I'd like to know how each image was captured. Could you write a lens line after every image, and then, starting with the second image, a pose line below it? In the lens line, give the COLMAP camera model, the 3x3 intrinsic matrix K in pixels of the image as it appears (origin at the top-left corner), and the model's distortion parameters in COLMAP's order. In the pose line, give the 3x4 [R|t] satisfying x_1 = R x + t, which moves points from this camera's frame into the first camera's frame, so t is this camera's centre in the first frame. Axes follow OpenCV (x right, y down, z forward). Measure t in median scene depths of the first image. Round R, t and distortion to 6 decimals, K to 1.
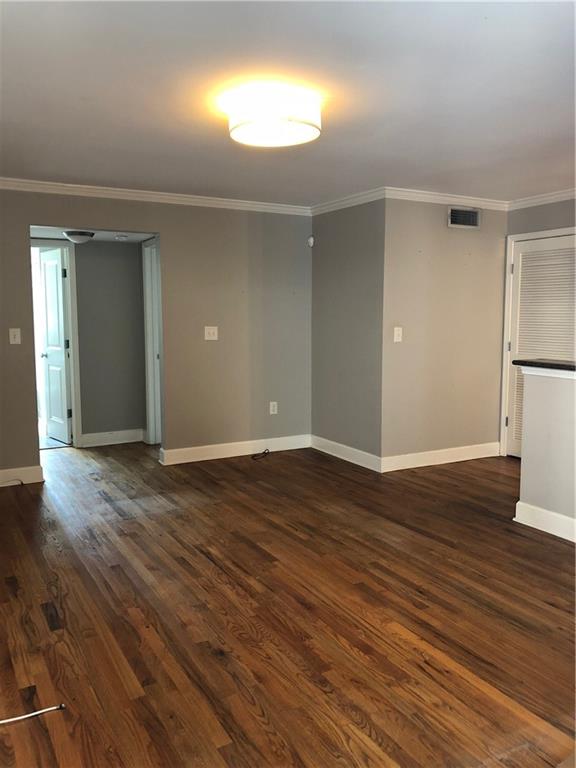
lens RADIAL K [[623.7, 0, 288.0], [0, 623.7, 384.0], [0, 0, 1]] dist [0.001846, -0.002376]
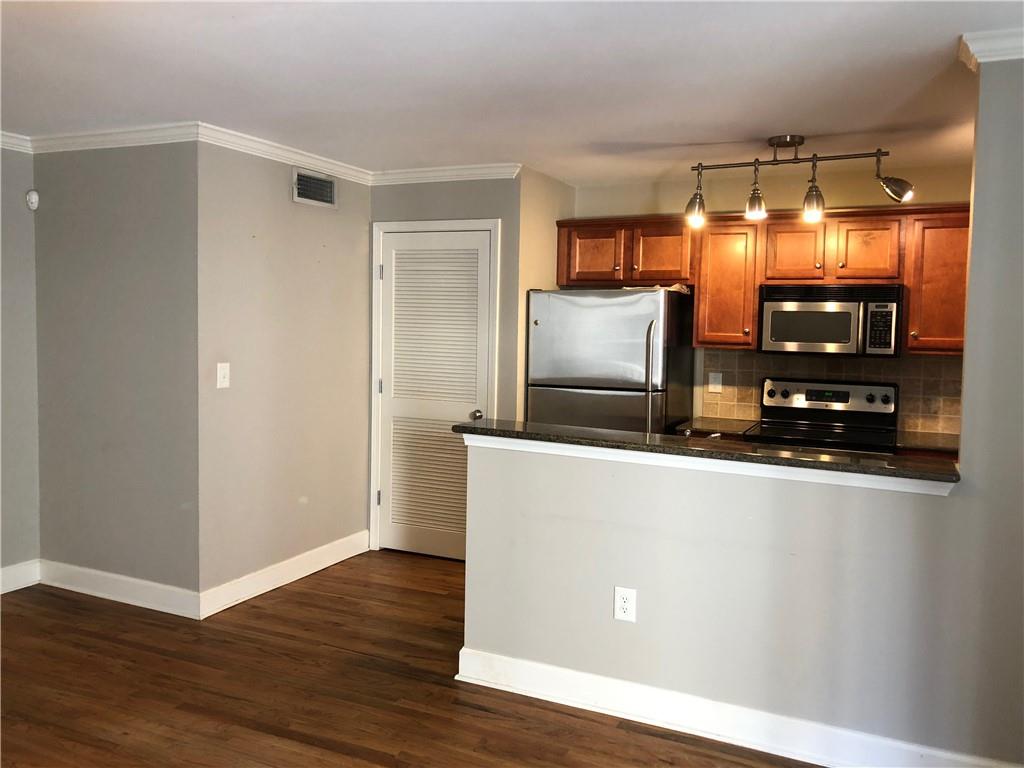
lens RADIAL K [[858.9, 0, 493.9], [0, 858.9, 374.3], [0, 0, 1]] dist [0.090737, -0.016701]
pose [[0.832394, -0.017783, 0.553899, -0.064369], [0.041241, 0.998701, -0.029912, -0.045551], [-0.552648, 0.047742, 0.832046, 0.179881]]
